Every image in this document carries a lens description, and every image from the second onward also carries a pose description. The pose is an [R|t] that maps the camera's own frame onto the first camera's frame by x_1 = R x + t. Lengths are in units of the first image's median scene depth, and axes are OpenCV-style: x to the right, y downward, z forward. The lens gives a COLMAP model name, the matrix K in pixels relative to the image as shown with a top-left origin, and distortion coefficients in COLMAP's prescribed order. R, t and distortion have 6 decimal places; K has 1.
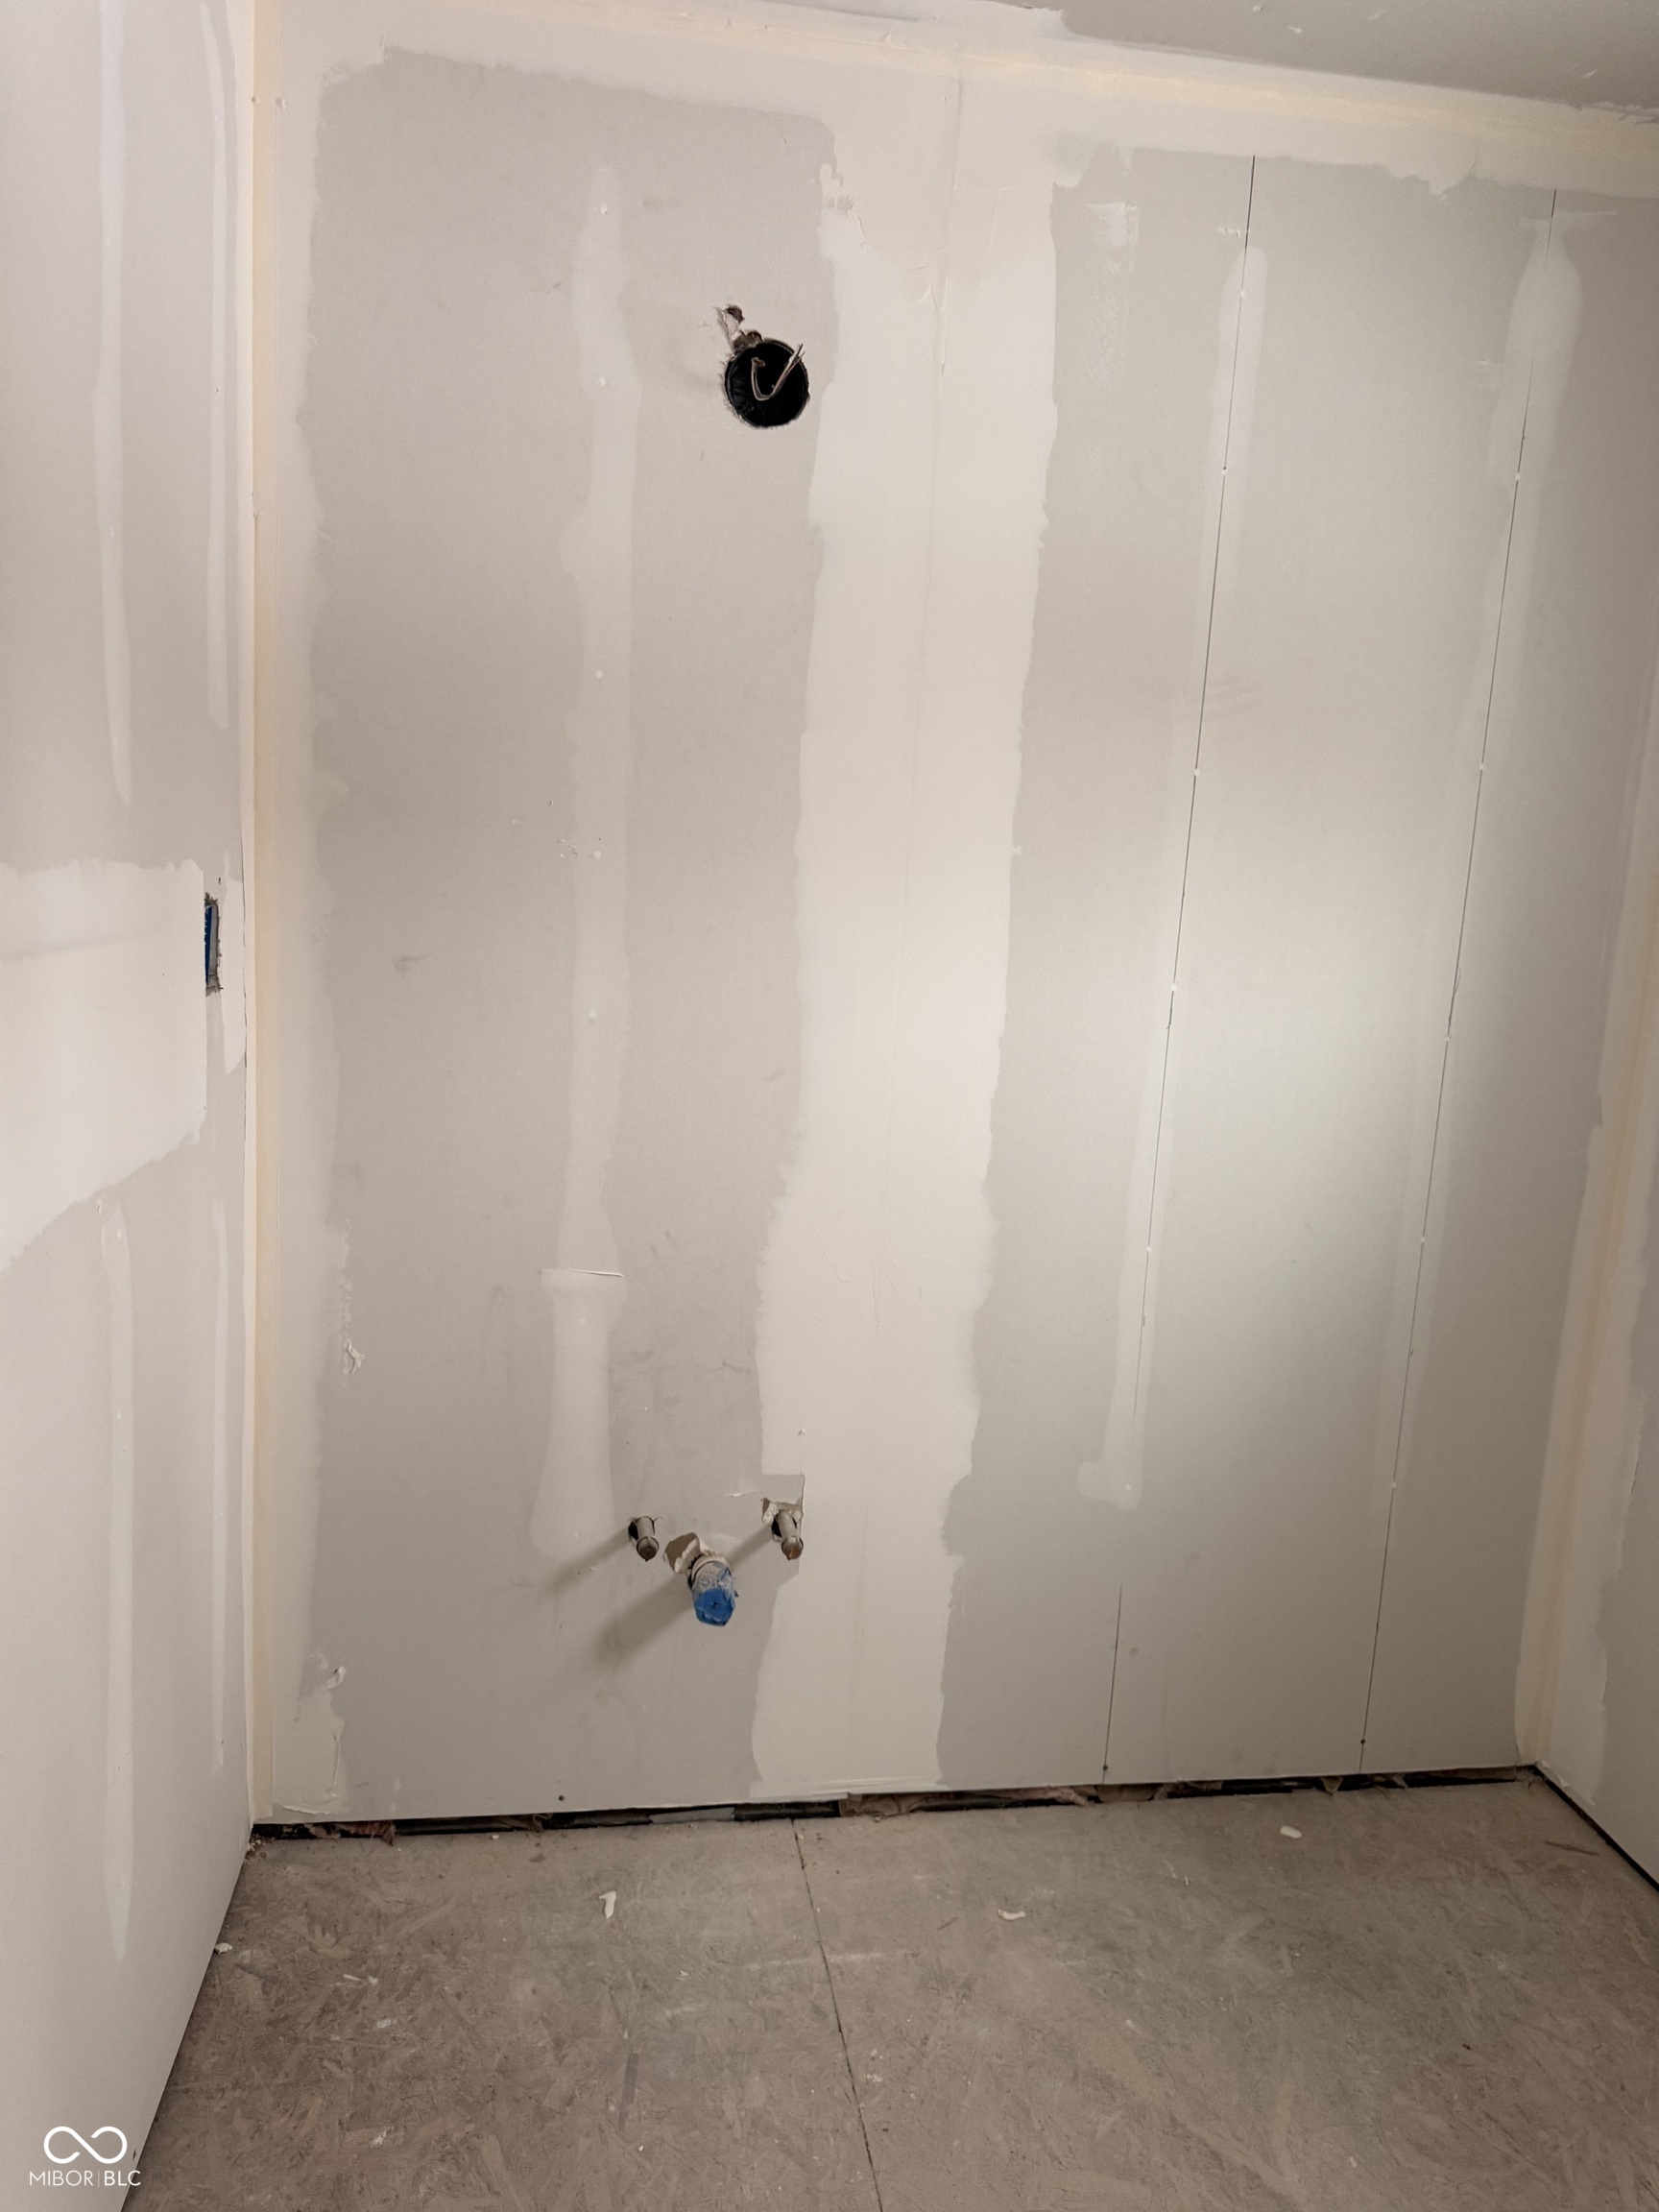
lens RADIAL K [[1582.9, 0, 829.5], [0, 1582.9, 1106.0], [0, 0, 1]] dist [-0.043296, 0.029627]
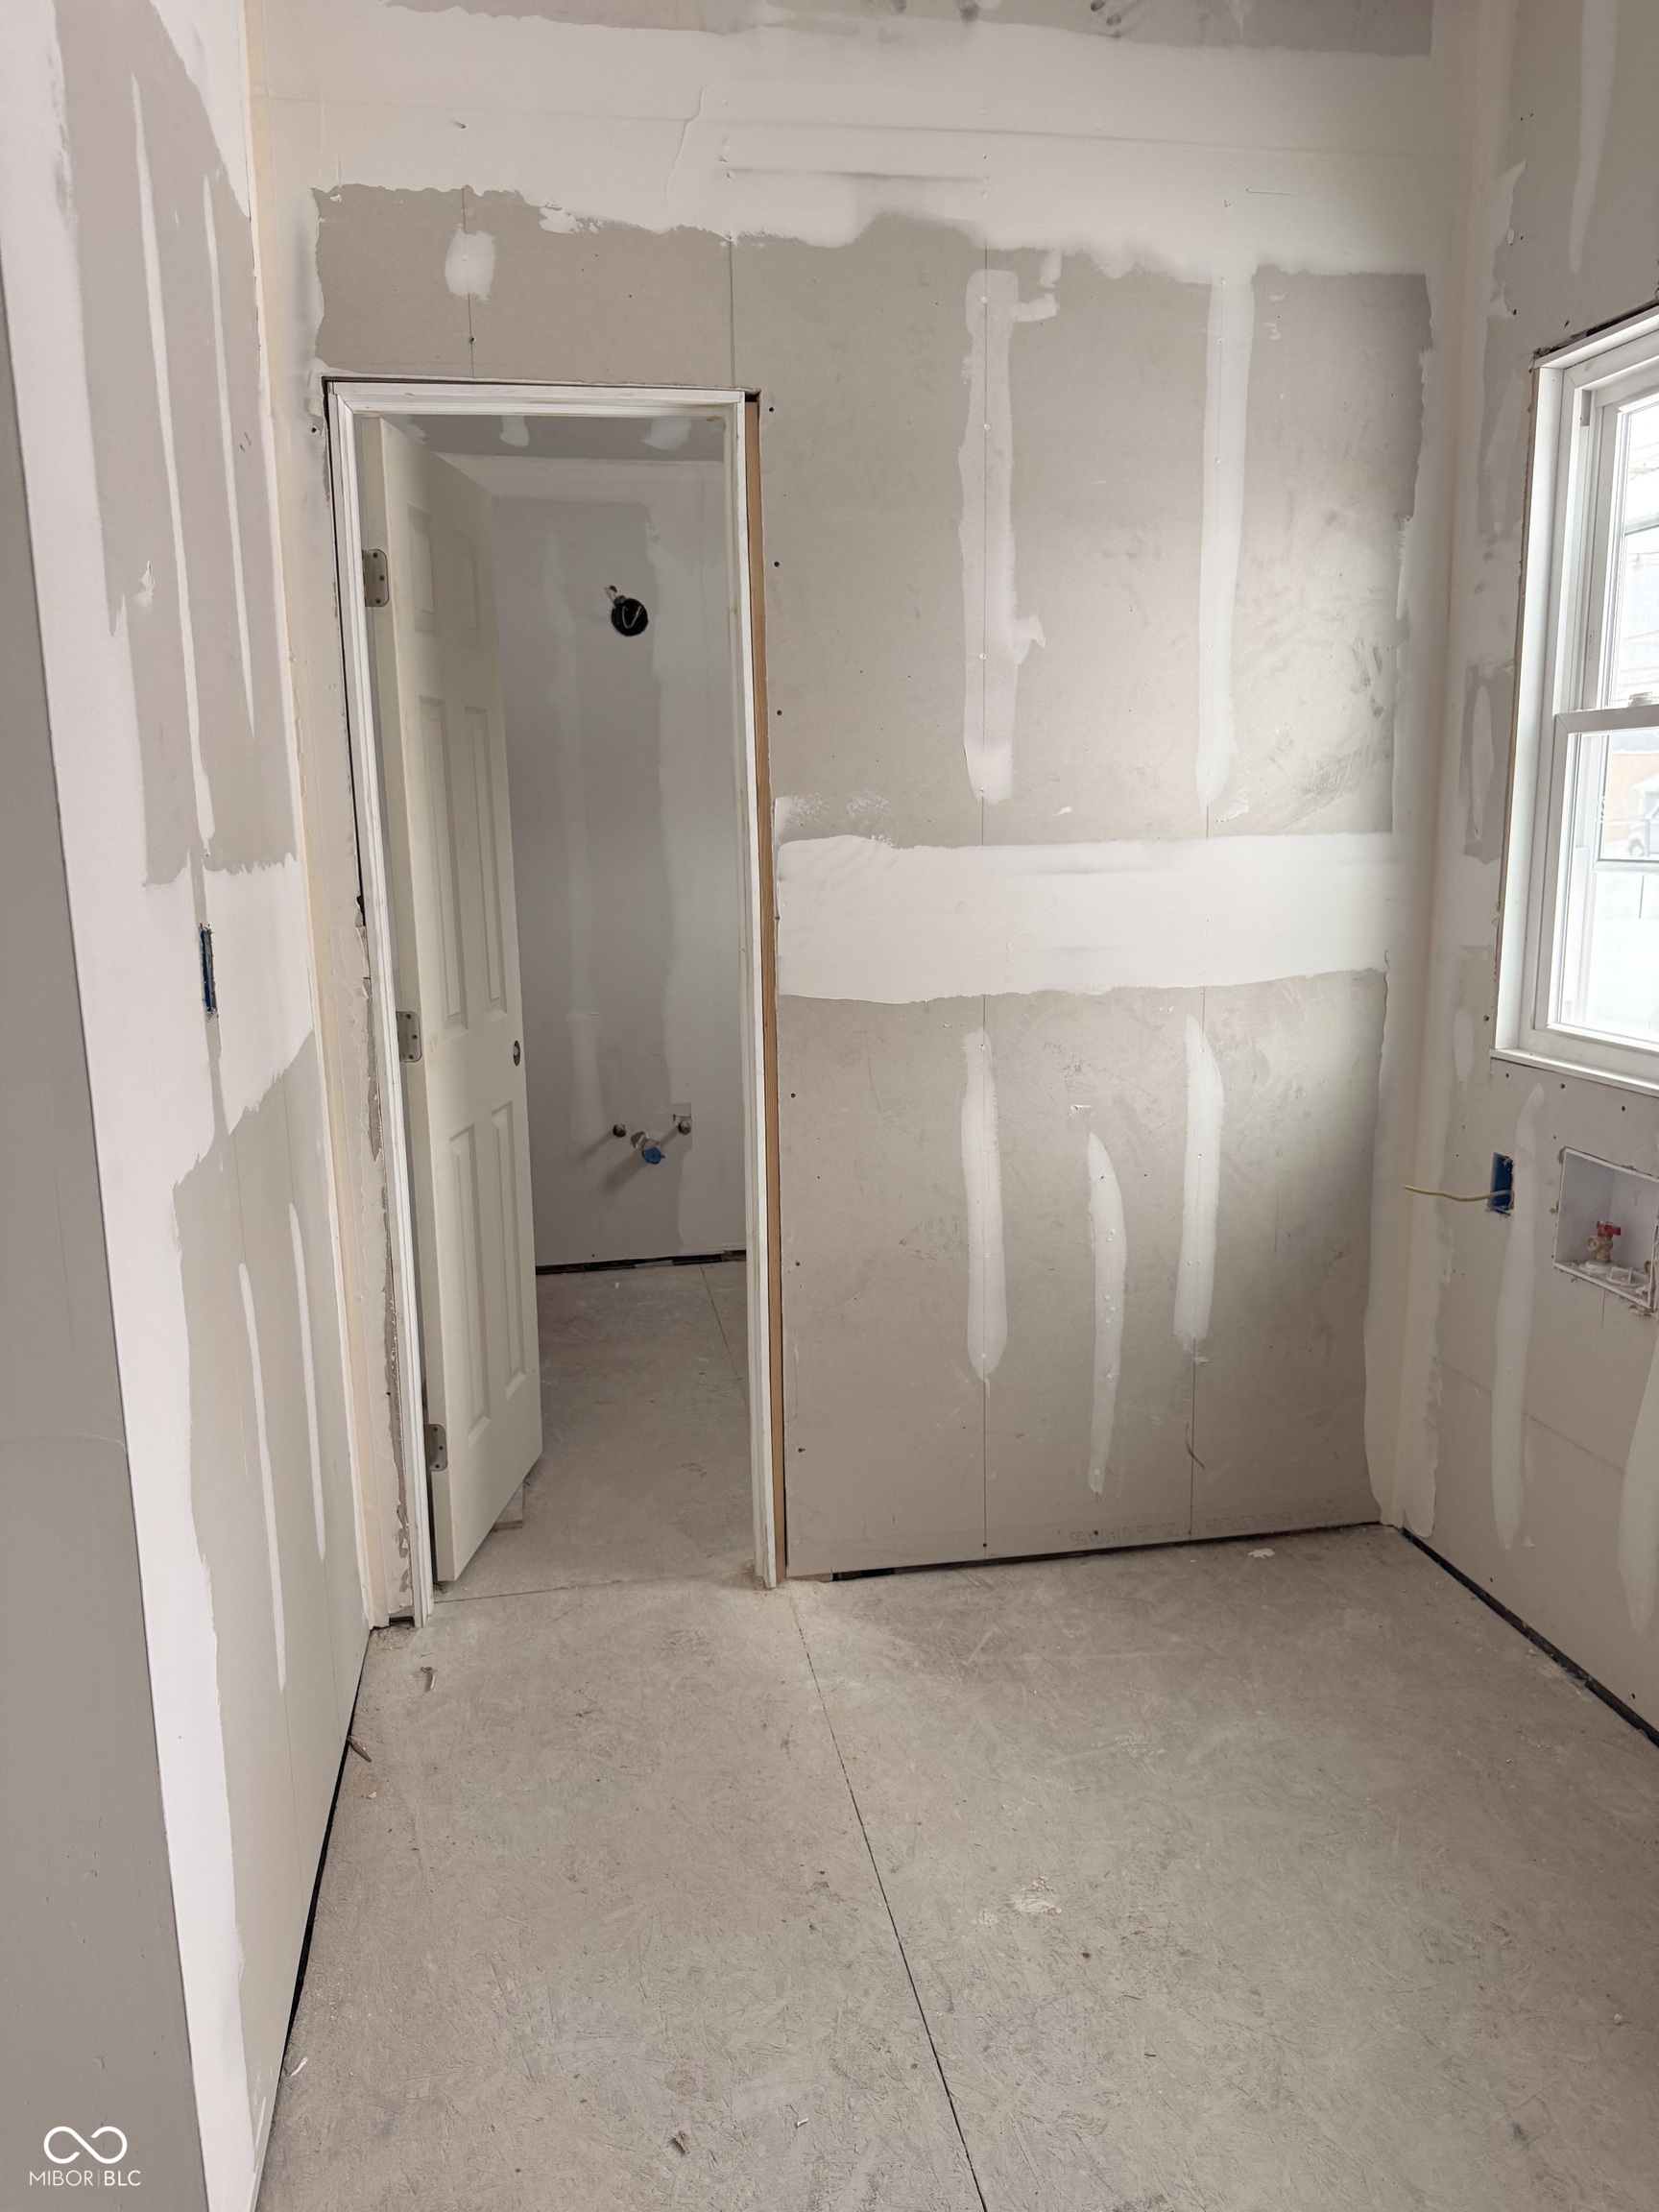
lens RADIAL K [[1582.9, 0, 829.5], [0, 1582.9, 1106.0], [0, 0, 1]] dist [-0.043296, 0.029627]
pose [[0.996601, -0.082354, -0.002193, 0.186373], [0.082379, 0.996478, 0.015676, 0.226522], [0.000895, -0.015803, 0.999875, -1.241278]]
